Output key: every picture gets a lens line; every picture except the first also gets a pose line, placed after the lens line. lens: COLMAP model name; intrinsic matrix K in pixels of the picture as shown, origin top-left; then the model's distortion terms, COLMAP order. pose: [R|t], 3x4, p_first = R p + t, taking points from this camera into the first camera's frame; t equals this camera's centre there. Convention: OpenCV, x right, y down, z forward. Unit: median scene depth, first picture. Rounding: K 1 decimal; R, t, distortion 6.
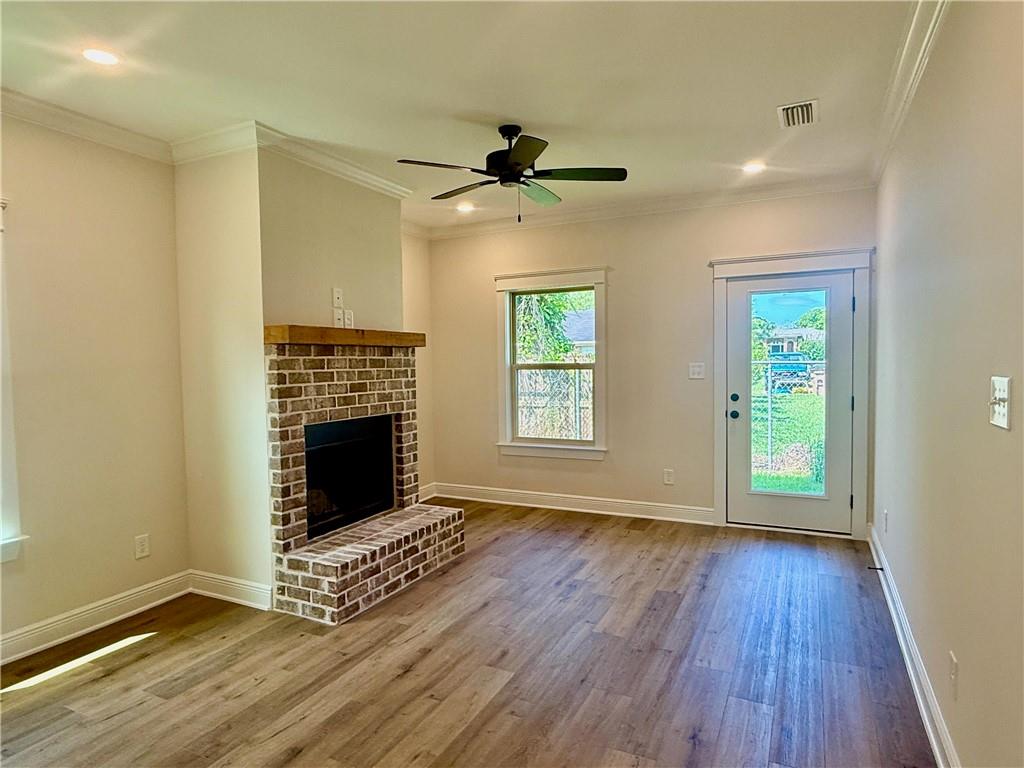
lens RADIAL K [[600.7, 0, 509.8], [0, 600.7, 382.7], [0, 0, 1]] dist [-0.001677, 0.001860]
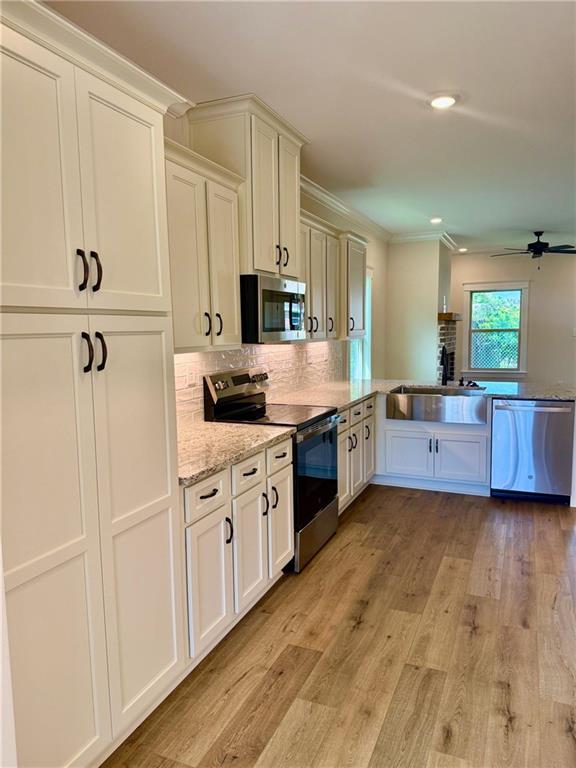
lens RADIAL K [[541.2, 0, 285.5], [0, 541.2, 385.3], [0, 0, 1]] dist [0.076311, -0.110016]
pose [[0.998875, -0.004229, 0.047241, -1.048795], [0.001094, 0.997807, 0.066189, 0.048691], [-0.047417, -0.066062, 0.996688, -1.128143]]
